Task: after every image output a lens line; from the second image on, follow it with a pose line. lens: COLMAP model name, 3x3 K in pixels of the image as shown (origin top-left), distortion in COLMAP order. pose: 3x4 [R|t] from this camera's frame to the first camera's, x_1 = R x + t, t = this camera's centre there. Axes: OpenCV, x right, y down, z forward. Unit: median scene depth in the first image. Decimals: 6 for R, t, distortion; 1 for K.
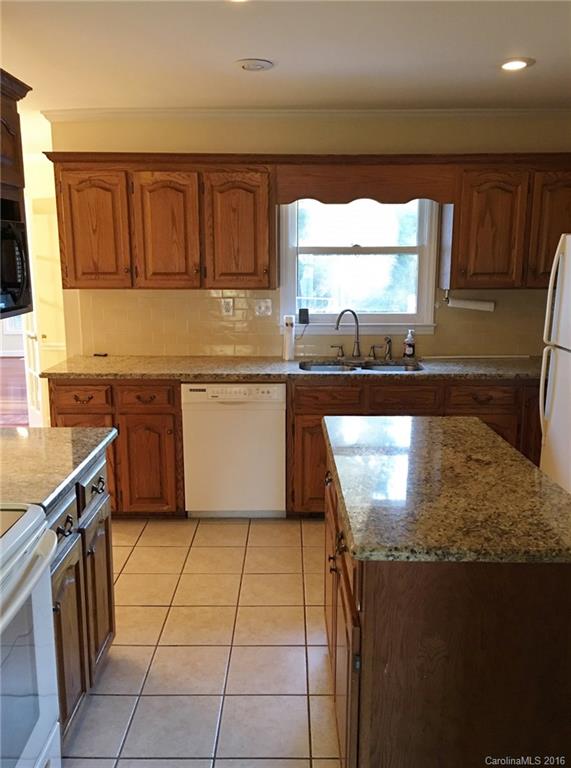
lens RADIAL K [[652.5, 0, 284.6], [0, 652.5, 384.7], [0, 0, 1]] dist [0.030124, 0.003014]
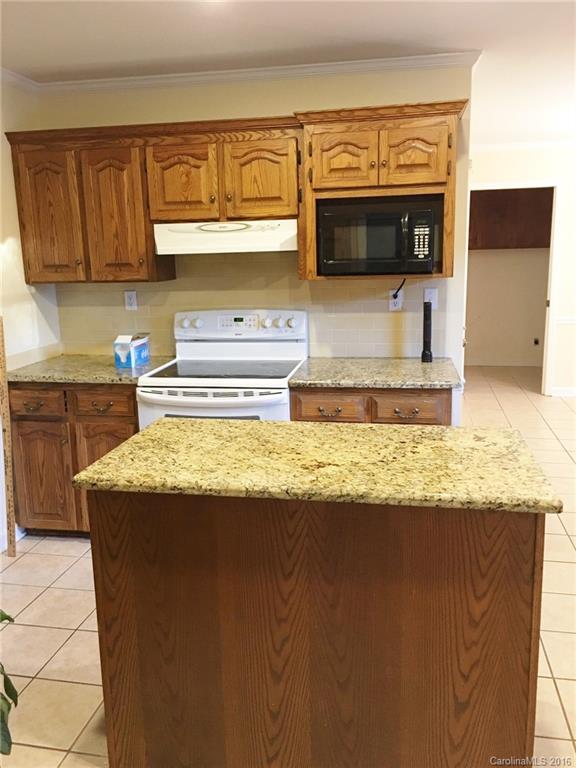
lens RADIAL K [[652.5, 0, 287.2], [0, 652.5, 385.0], [0, 0, 1]] dist [0.030124, 0.003014]
pose [[-0.179999, 0.200783, -0.962957, 1.246301], [-0.172716, 0.957287, 0.231885, -0.200233], [0.968385, 0.208057, -0.137632, 1.188287]]
